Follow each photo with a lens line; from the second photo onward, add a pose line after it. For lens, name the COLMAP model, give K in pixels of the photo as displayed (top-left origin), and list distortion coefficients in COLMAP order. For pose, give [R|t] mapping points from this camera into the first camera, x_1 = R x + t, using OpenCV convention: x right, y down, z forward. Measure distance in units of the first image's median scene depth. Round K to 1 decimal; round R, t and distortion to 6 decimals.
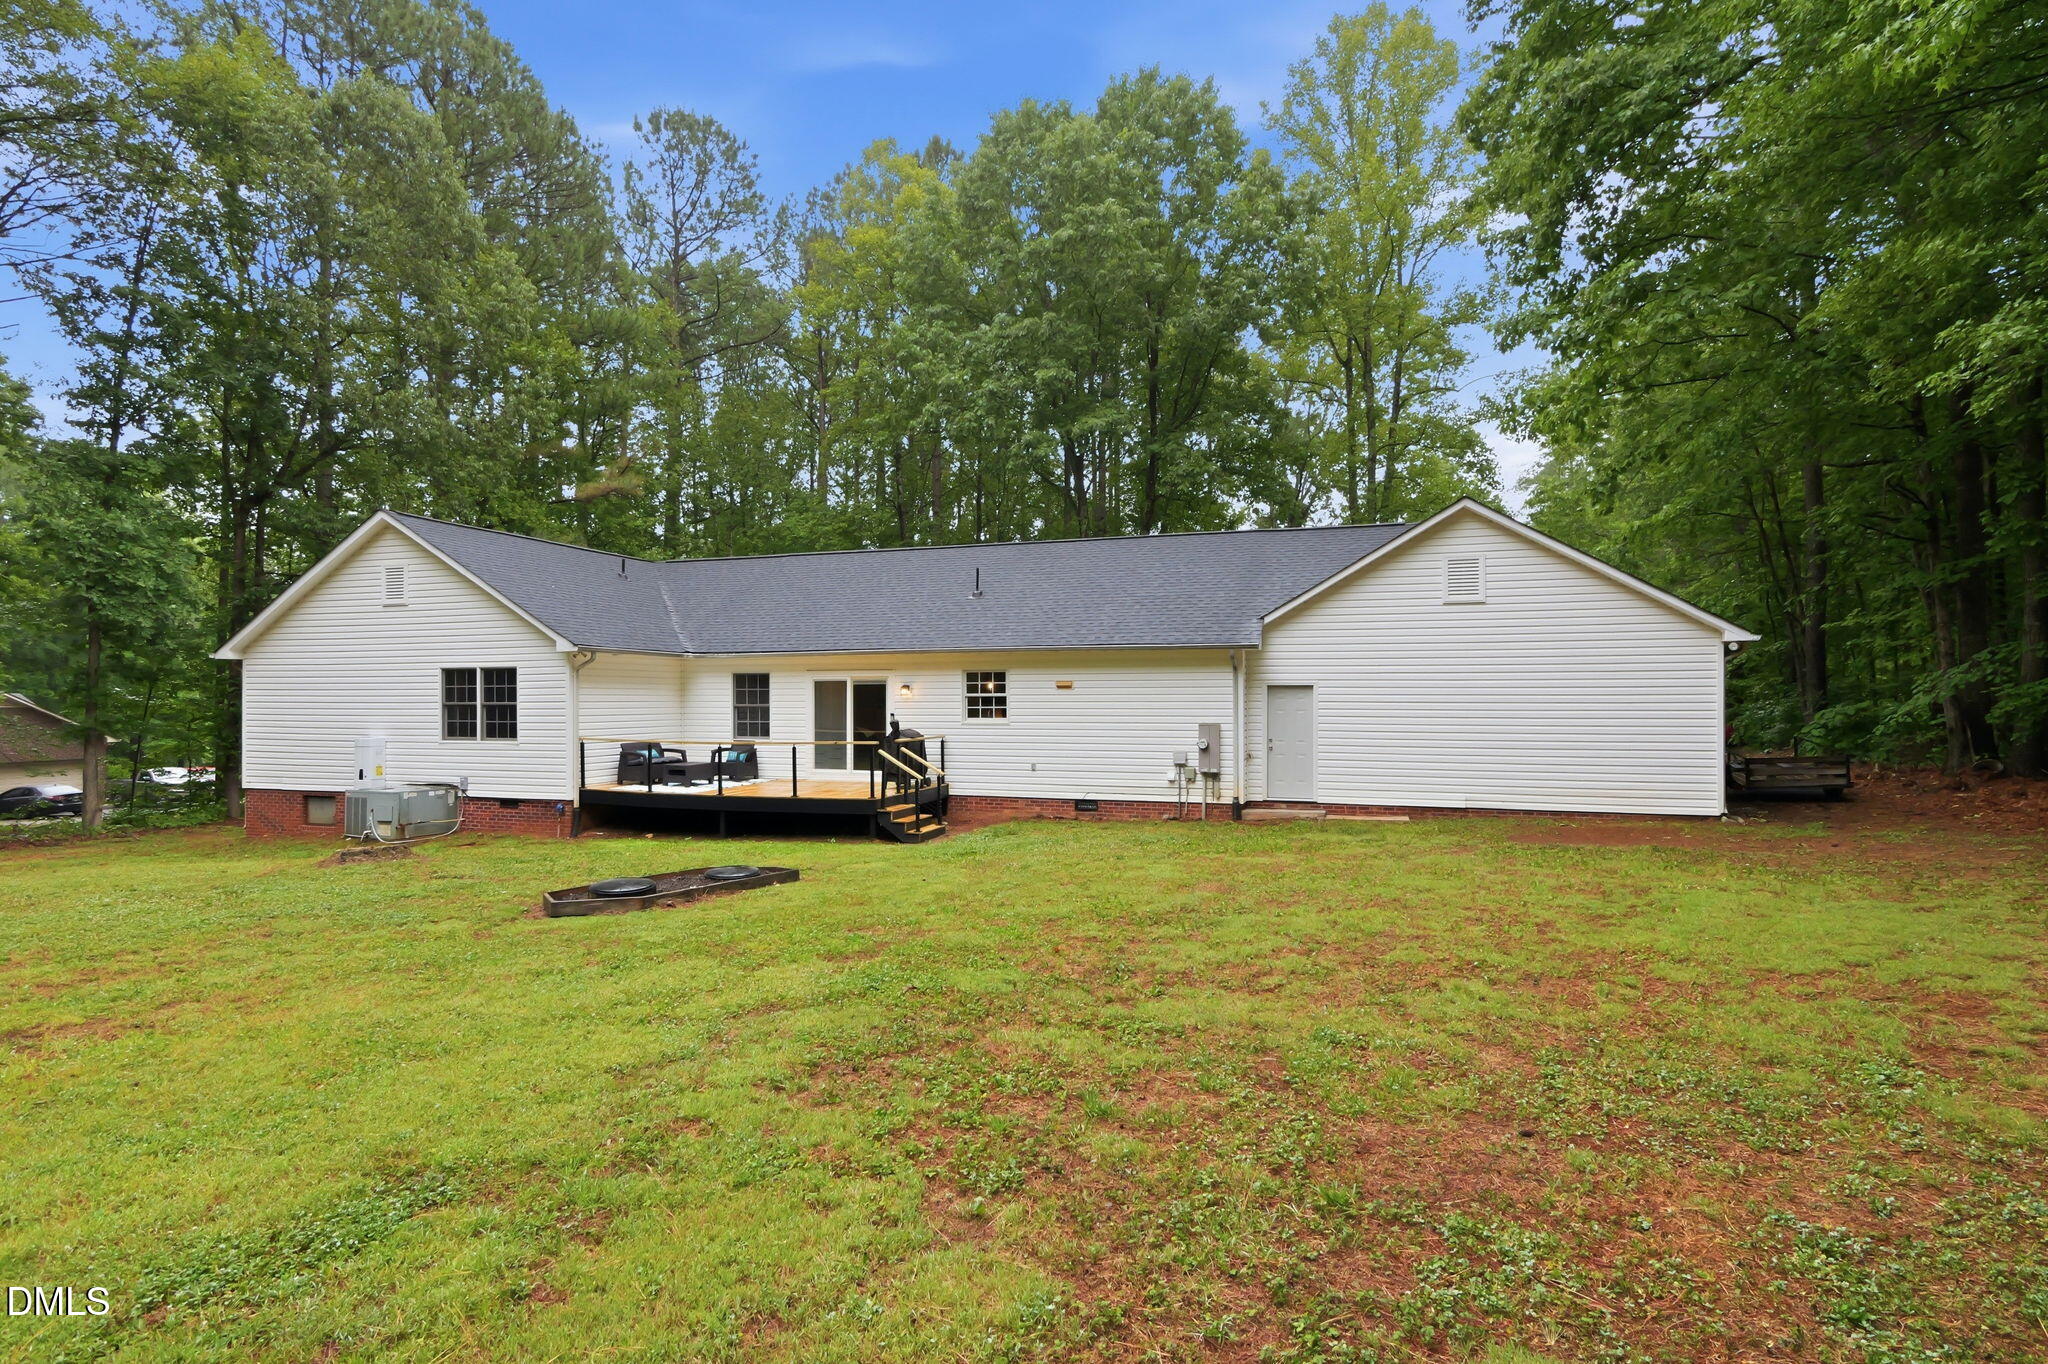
lens RADIAL K [[987.4, 0, 1066.4], [0, 987.4, 644.7], [0, 0, 1]] dist [0.000281, -0.000196]
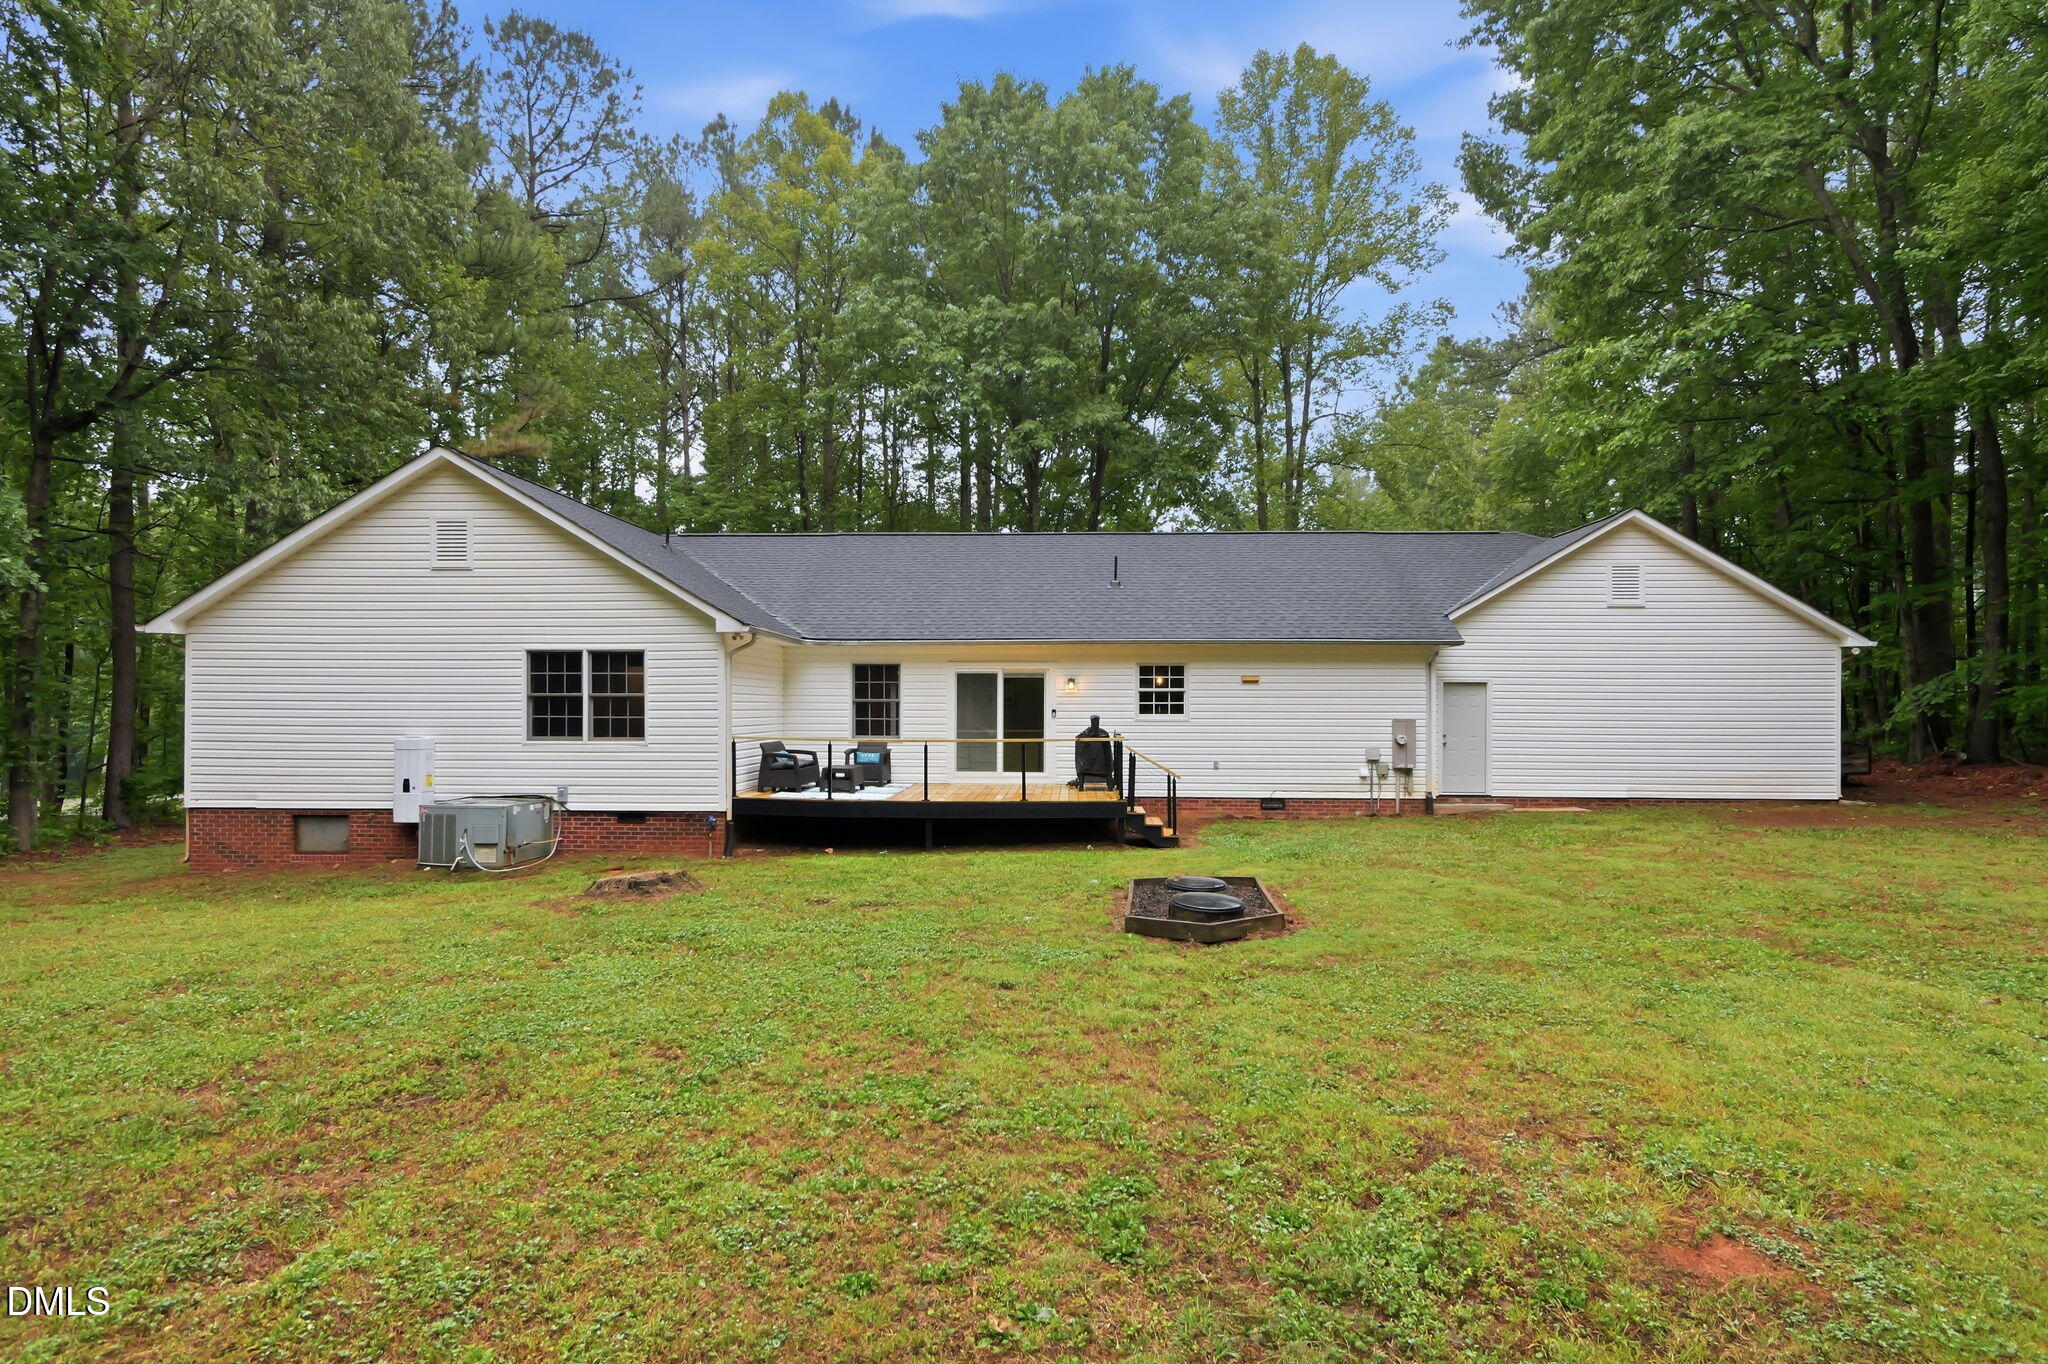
lens RADIAL K [[973.0, 0, 1034.8], [0, 973.0, 656.2], [0, 0, 1]] dist [0.003592, 0.000310]
pose [[0.964218, 0.017801, 0.264513, -0.451978], [-0.018587, 0.999827, 0.000470, 0.020833], [-0.264459, -0.005370, 0.964382, 0.136867]]
